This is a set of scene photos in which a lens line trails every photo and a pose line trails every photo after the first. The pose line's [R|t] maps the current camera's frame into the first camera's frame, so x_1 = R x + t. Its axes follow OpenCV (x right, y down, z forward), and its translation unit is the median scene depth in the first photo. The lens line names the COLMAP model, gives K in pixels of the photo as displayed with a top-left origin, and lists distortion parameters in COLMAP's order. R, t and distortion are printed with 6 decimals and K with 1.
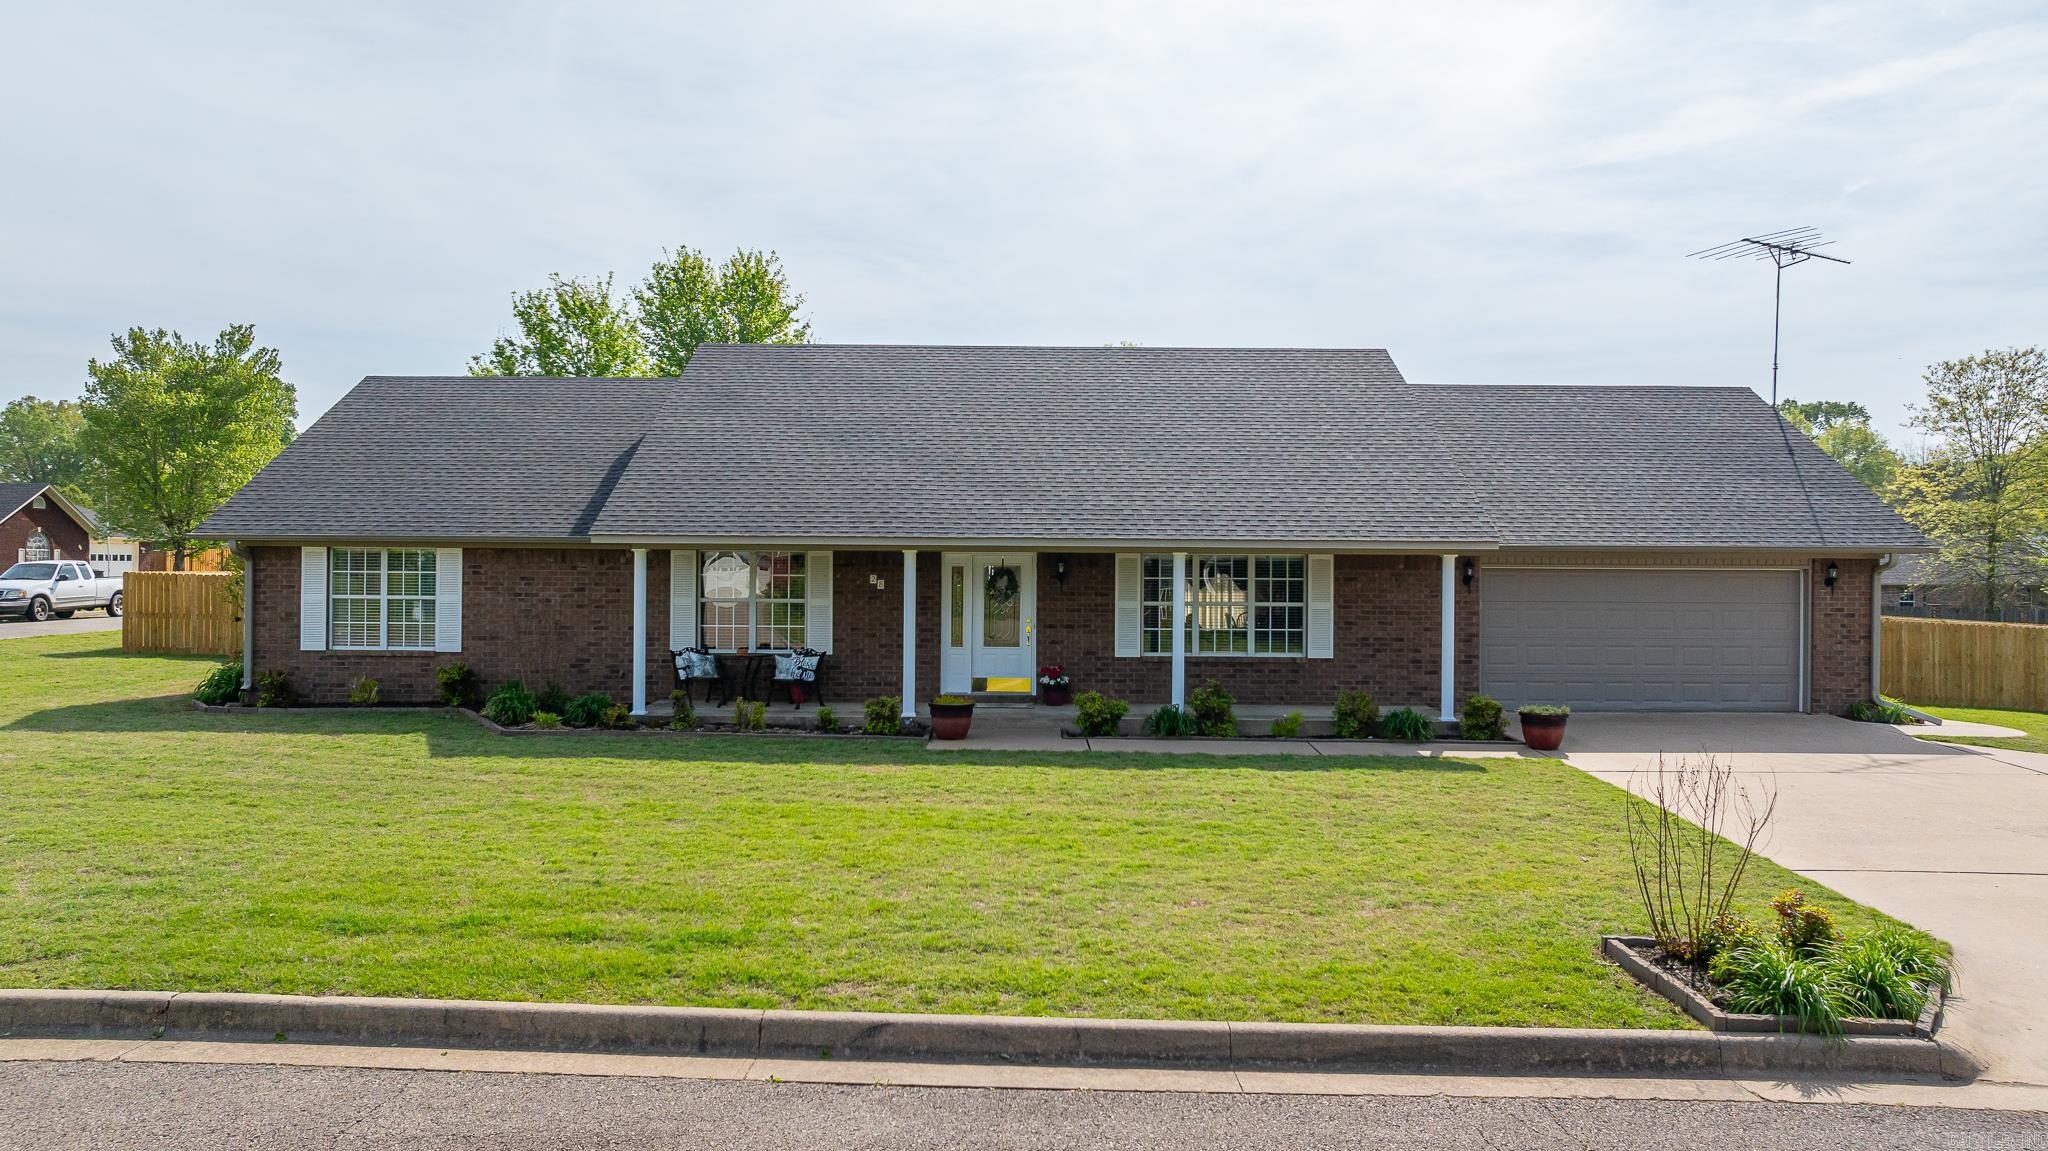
lens RADIAL K [[1435.4, 0, 1019.7], [0, 1435.4, 542.8], [0, 0, 1]] dist [-0.021730, -0.001874]
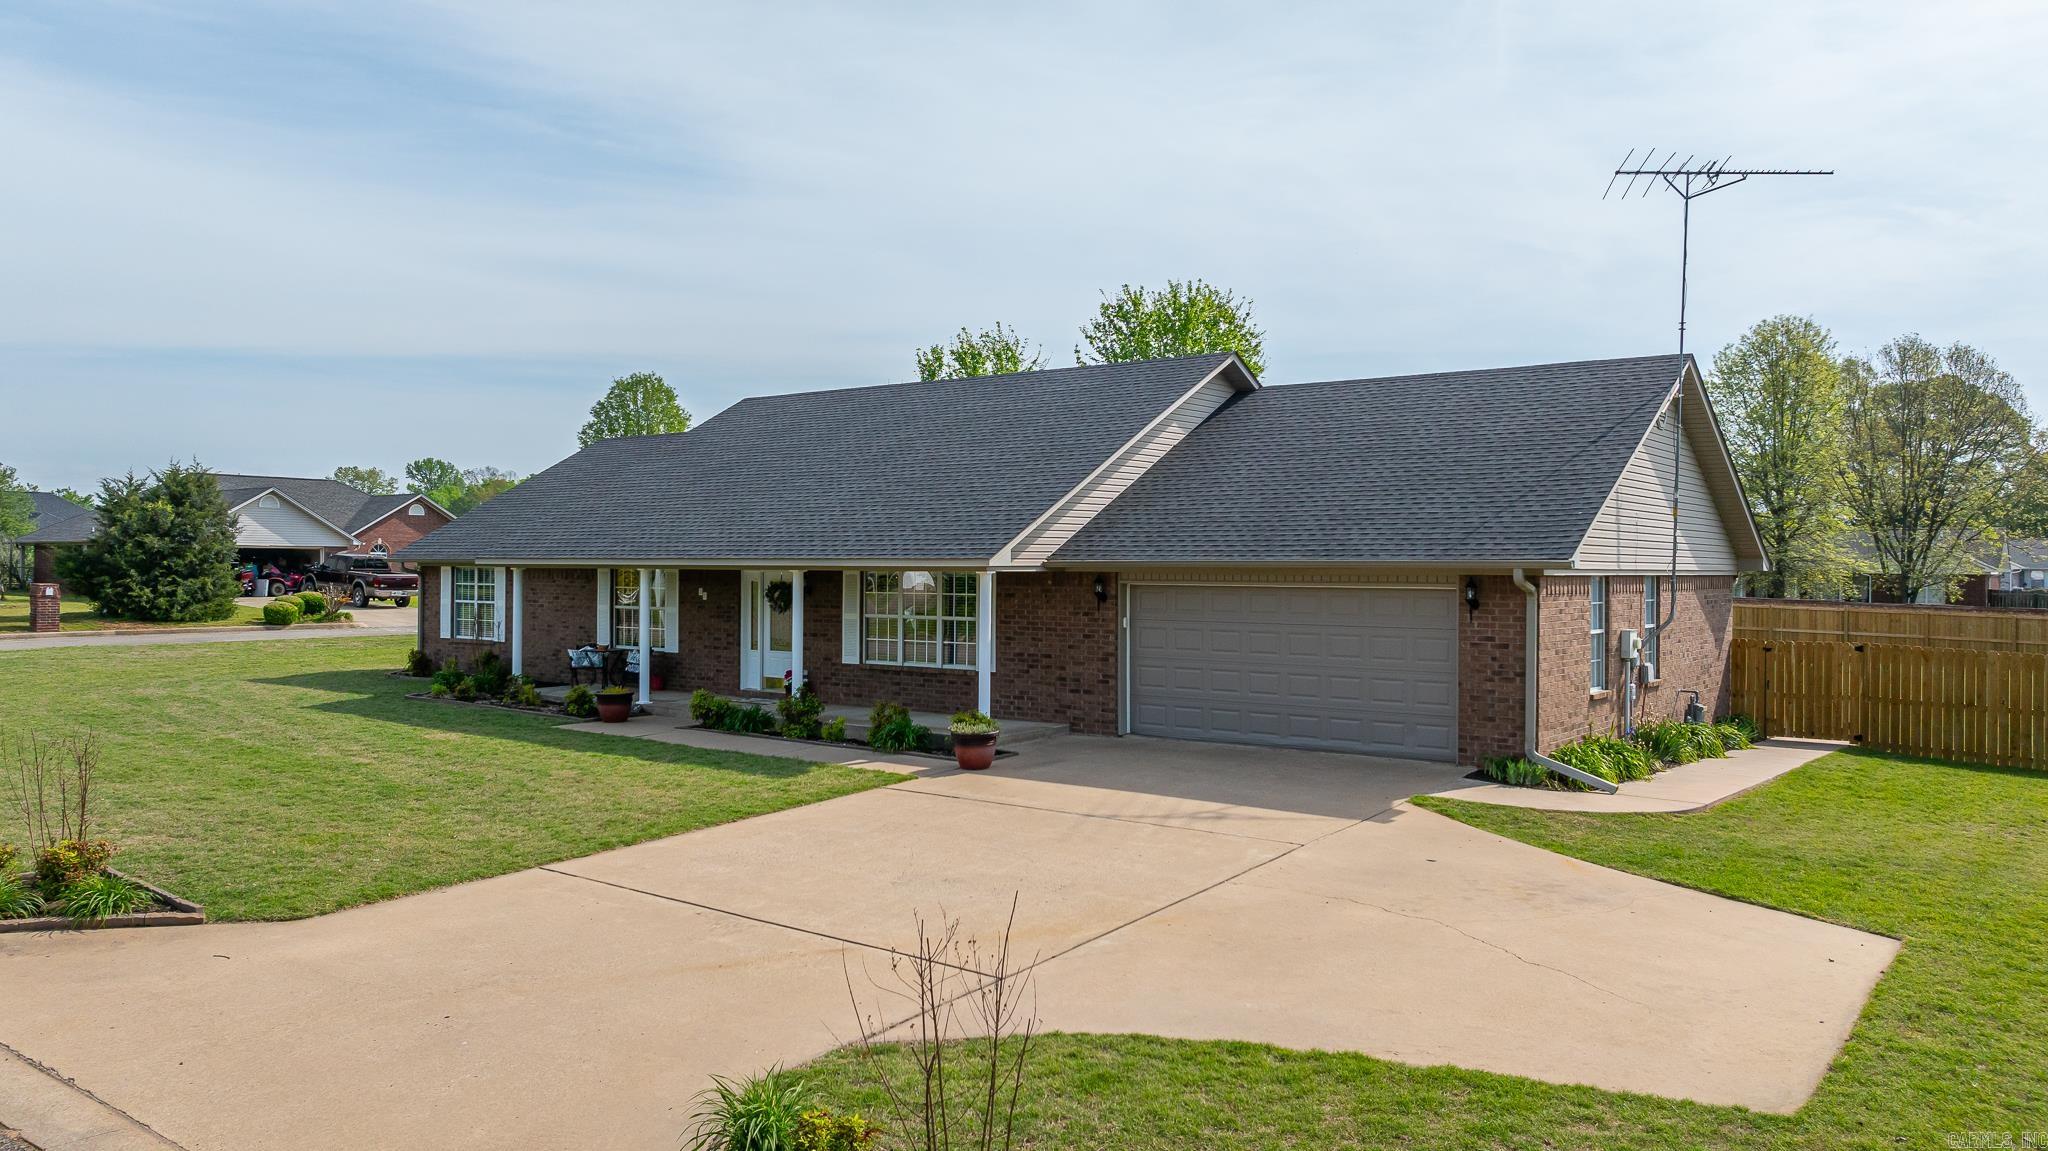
lens RADIAL K [[1435.4, 0, 1019.7], [0, 1435.4, 542.8], [0, 0, 1]] dist [-0.021730, -0.001874]
pose [[0.793453, -0.013711, -0.608477, 0.855587], [-0.002834, 0.999652, -0.026221, 0.014918], [0.608625, 0.022530, 0.793138, 0.197708]]
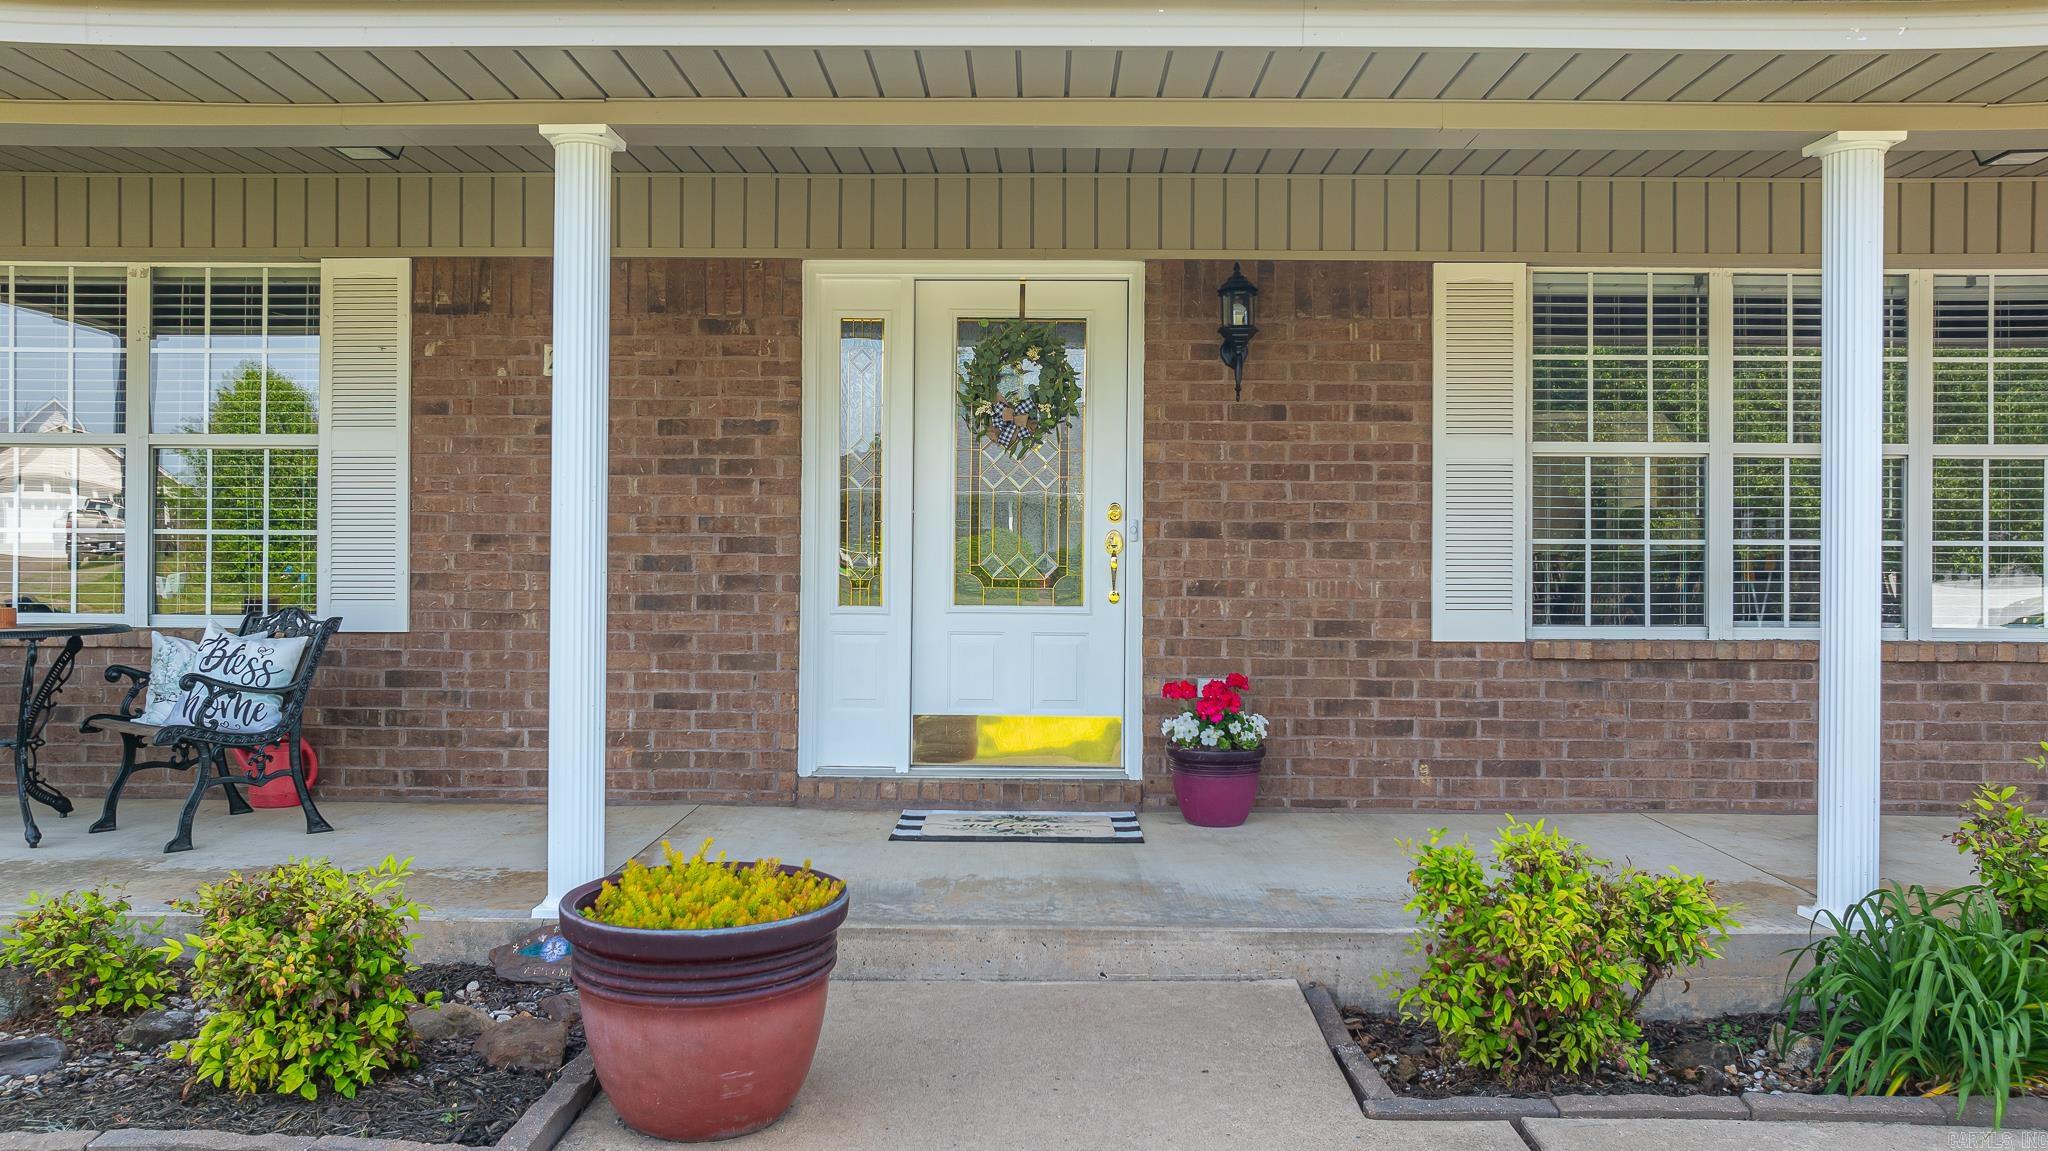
lens RADIAL K [[1435.4, 0, 1019.7], [0, 1435.4, 542.8], [0, 0, 1]] dist [-0.021730, -0.001874]
pose [[0.999815, -0.000278, -0.019258, -0.006899], [0.000342, 0.999994, 0.003325, 0.059899], [0.019257, -0.003331, 0.999809, 0.726487]]
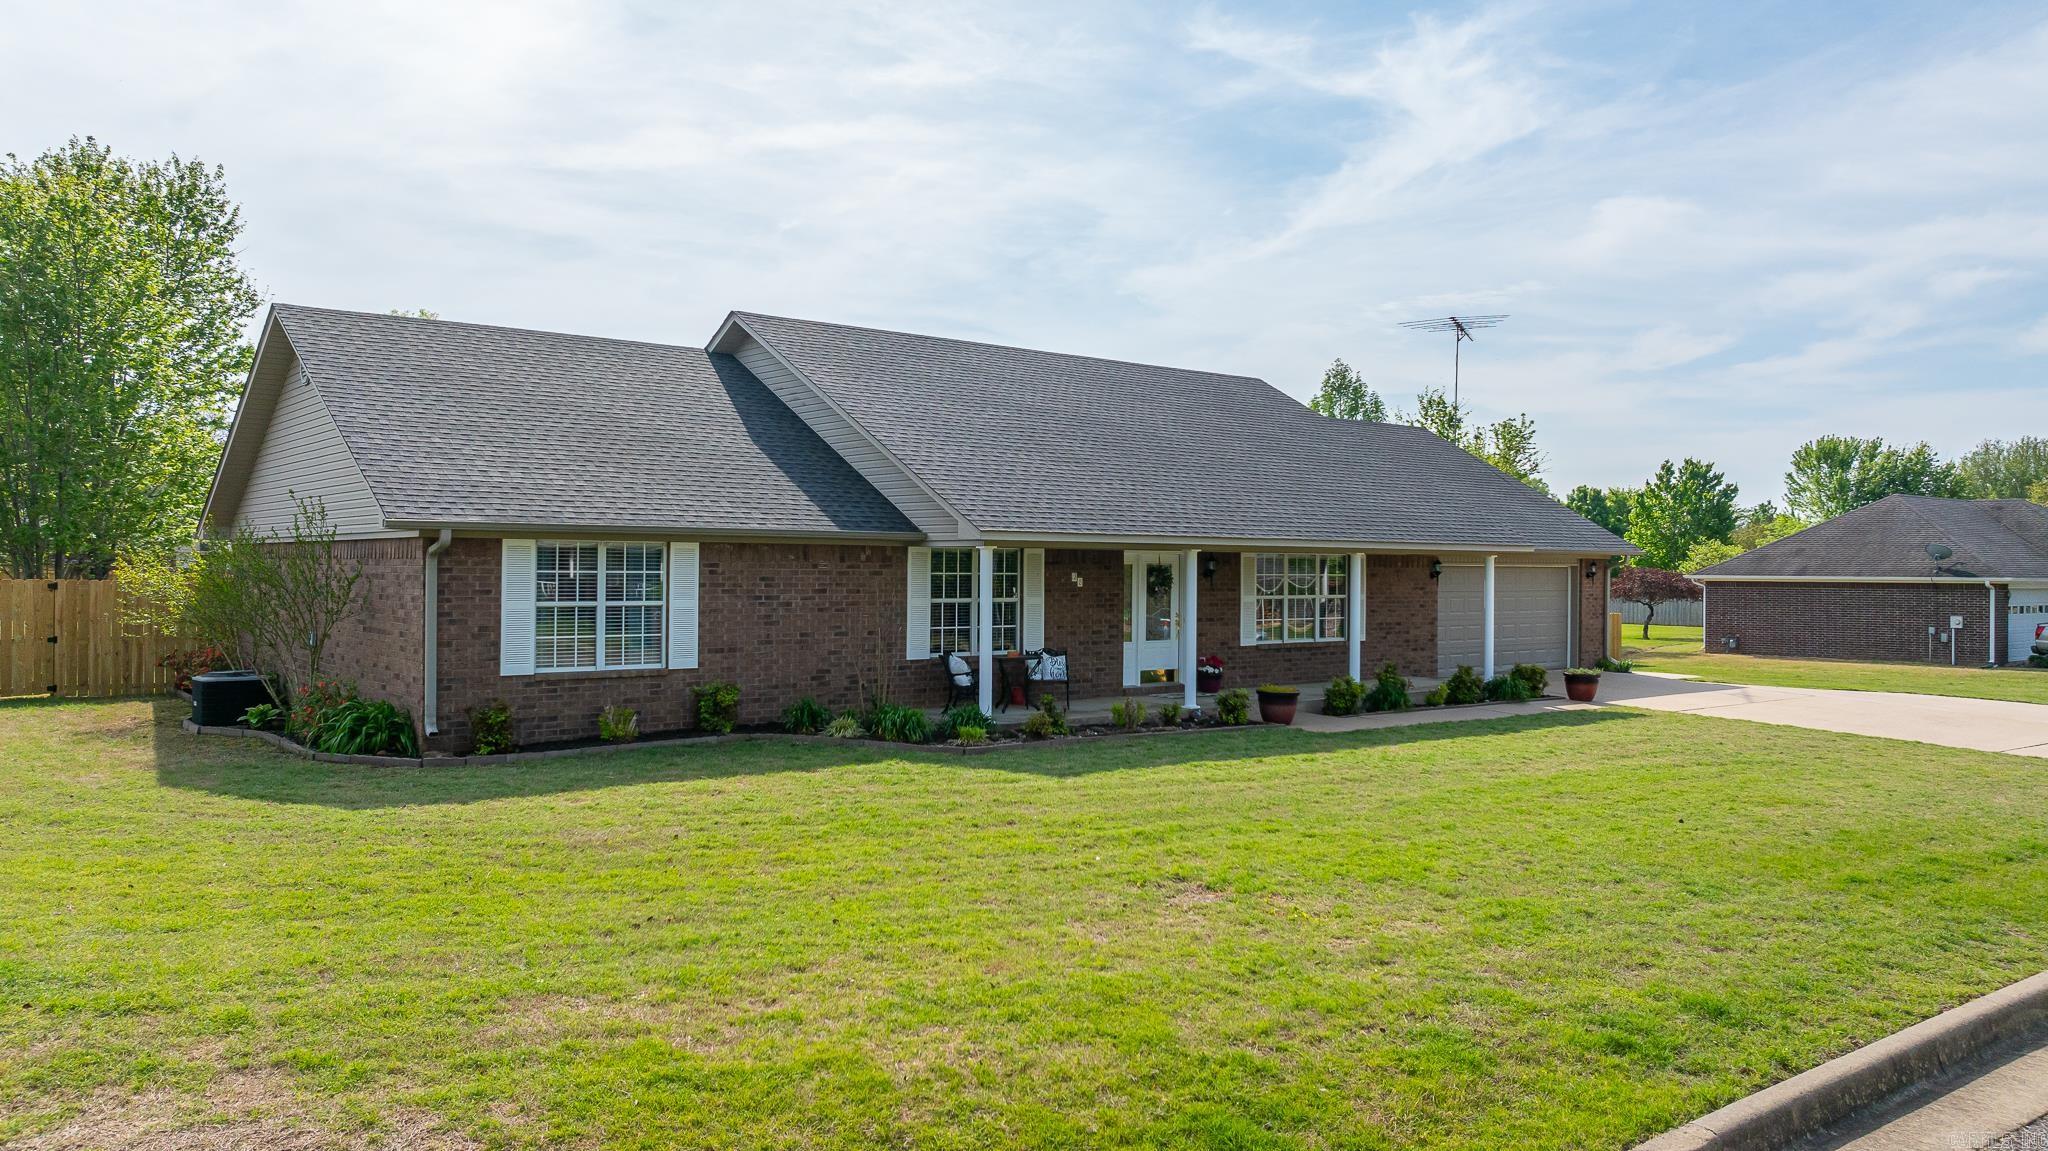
lens RADIAL K [[1467.5, 0, 1037.2], [0, 1467.5, 556.9], [0, 0, 1]] dist [-0.033792, 0.040001]
pose [[0.779303, 0.002652, 0.626641, -0.764654], [-0.009935, 0.999918, 0.008122, 0.003253], [-0.626568, -0.012555, 0.779265, 0.218194]]
